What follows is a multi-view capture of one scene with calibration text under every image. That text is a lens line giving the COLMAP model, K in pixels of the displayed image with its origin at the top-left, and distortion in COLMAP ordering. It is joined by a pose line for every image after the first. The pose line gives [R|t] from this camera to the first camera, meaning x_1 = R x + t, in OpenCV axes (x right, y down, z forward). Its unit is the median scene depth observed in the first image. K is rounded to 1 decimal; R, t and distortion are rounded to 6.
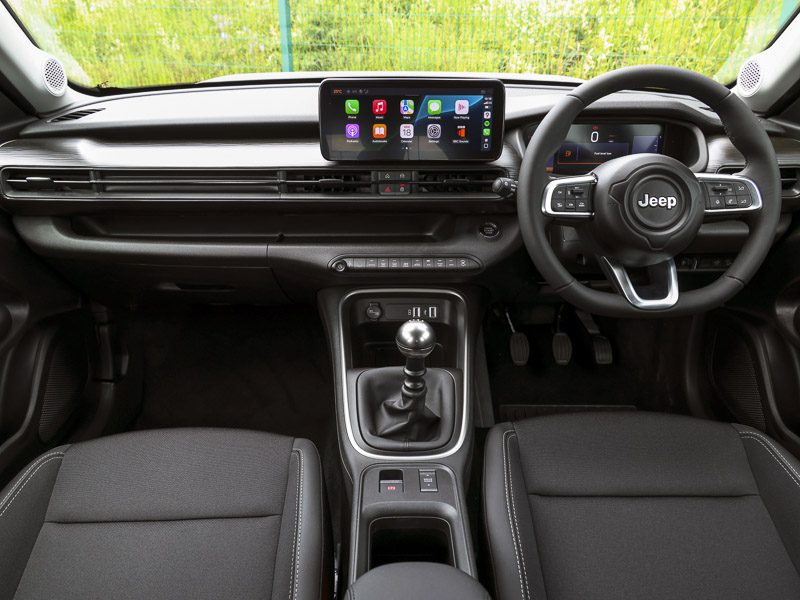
lens RADIAL K [[620.4, 0, 400.0], [0, 620.4, 300.0], [0, 0, 1]] dist [0.008711, -0.001171]
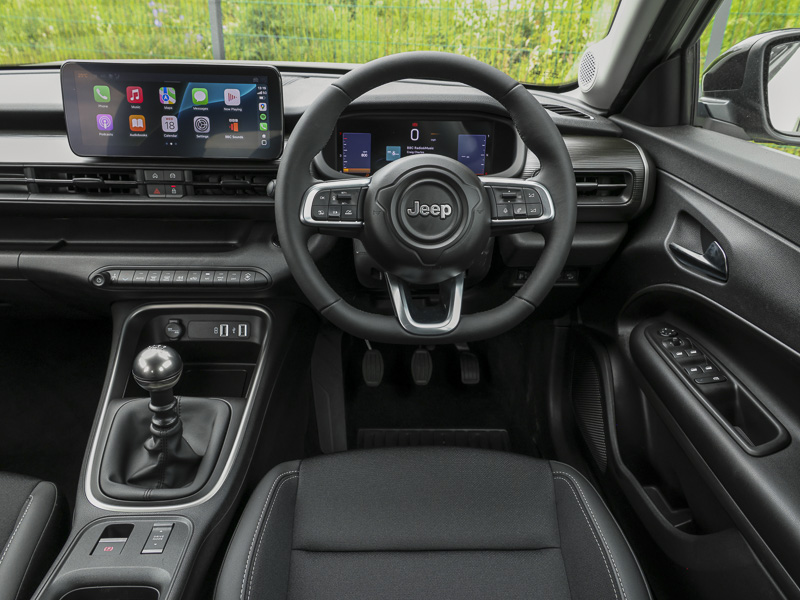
lens RADIAL K [[634.9, 0, 400.0], [0, 634.9, 300.0], [0, 0, 1]] dist [0.020729, 0.005518]
pose [[0.999466, 0.004867, 0.032301, 0.306645], [-0.004782, 0.999985, -0.002706, -0.027701], [-0.032314, 0.002550, 0.999475, 0.109478]]
